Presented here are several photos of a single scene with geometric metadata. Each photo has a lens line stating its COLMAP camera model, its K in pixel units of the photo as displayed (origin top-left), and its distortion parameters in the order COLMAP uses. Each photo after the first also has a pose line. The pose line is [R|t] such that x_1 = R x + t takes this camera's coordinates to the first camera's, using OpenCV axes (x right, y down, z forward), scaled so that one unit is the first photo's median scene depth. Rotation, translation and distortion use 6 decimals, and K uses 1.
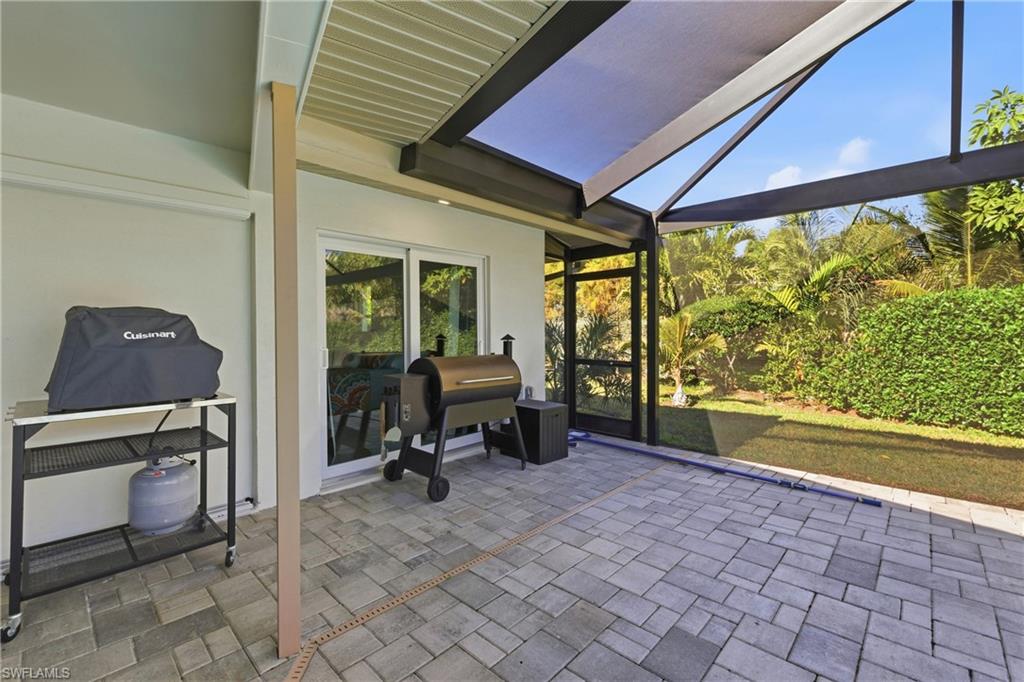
lens RADIAL K [[439.0, 0, 512.4], [0, 439.0, 336.0], [0, 0, 1]] dist [0.005664, -0.000595]
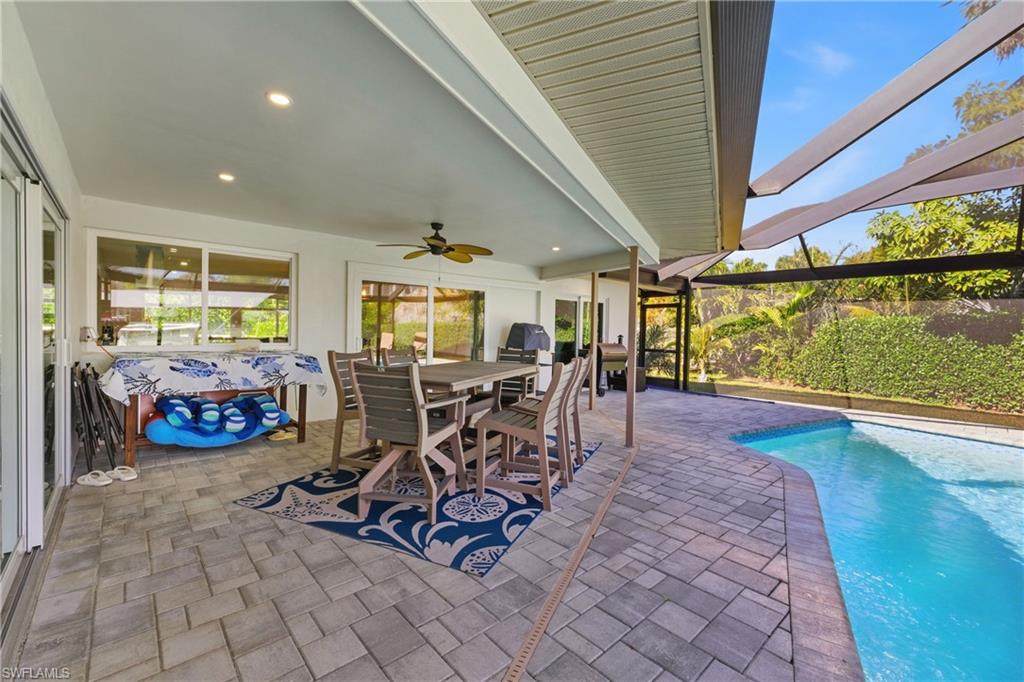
lens RADIAL K [[439.0, 0, 508.9], [0, 439.0, 335.2], [0, 0, 1]] dist [0.005664, -0.000595]
pose [[0.996872, 0.026453, -0.074472, -0.269049], [-0.026964, 0.999619, -0.005866, 0.017634], [0.074289, 0.007856, 0.997206, -0.833524]]
